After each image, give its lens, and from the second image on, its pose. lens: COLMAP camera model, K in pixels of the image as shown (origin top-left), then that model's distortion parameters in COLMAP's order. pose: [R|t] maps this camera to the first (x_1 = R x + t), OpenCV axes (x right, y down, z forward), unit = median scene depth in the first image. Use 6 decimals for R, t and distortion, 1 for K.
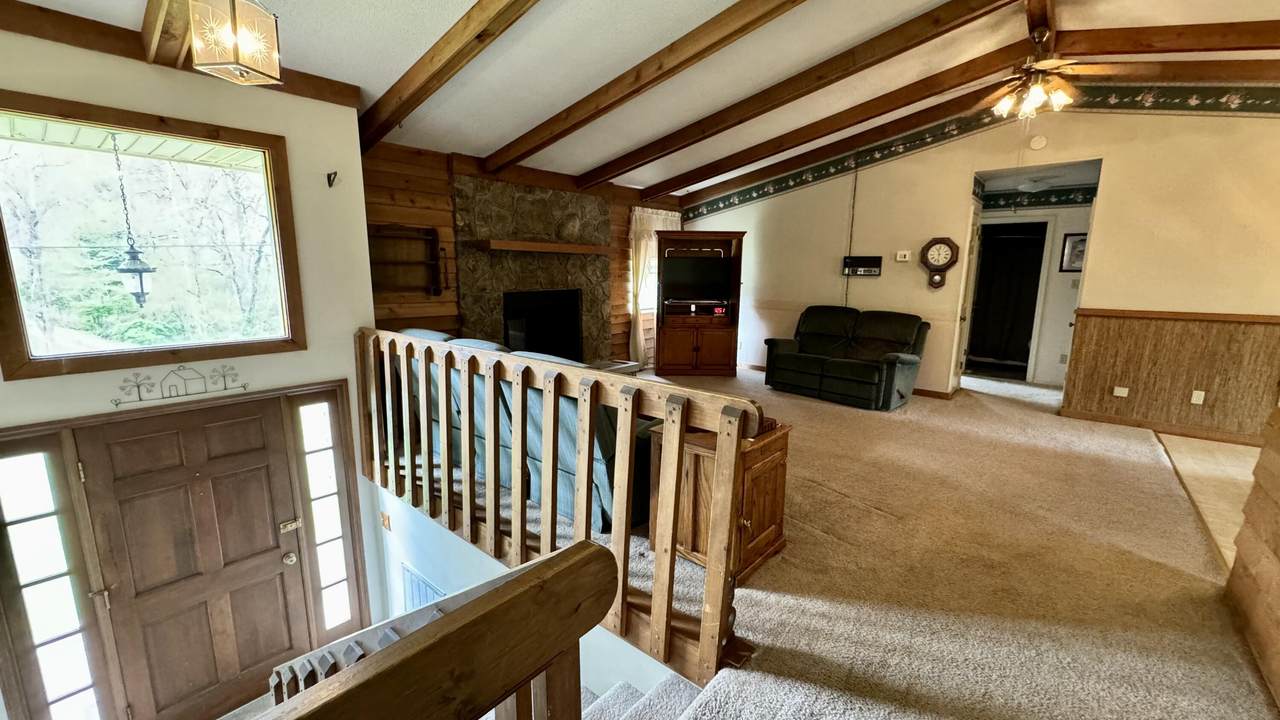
lens RADIAL K [[504.6, 0, 637.8], [0, 504.6, 356.3], [0, 0, 1]] dist [-0.000953, 0.000990]
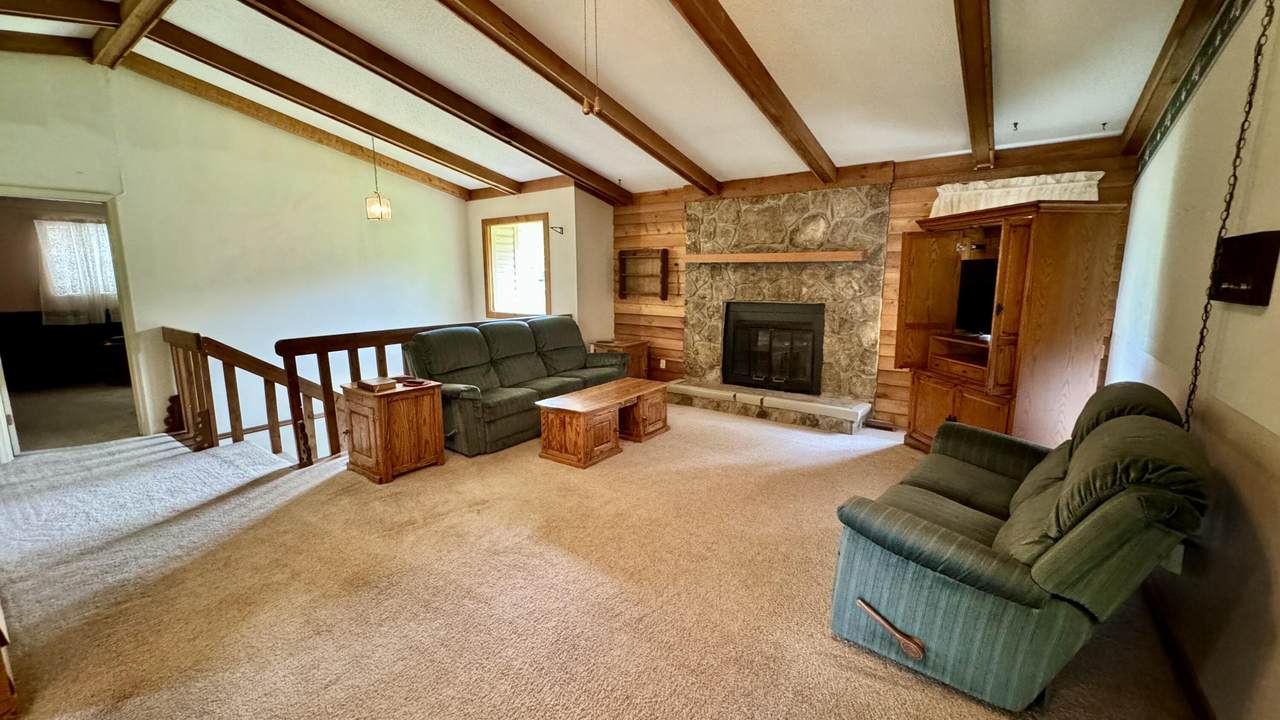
lens RADIAL K [[504.6, 0, 638.5], [0, 504.6, 354.2], [0, 0, 1]] dist [-0.000953, 0.000990]
pose [[0.093065, 0.141328, -0.985579, 0.779266], [-0.171355, 0.977378, 0.123972, -0.117772], [0.980804, 0.157346, 0.115177, 0.706005]]
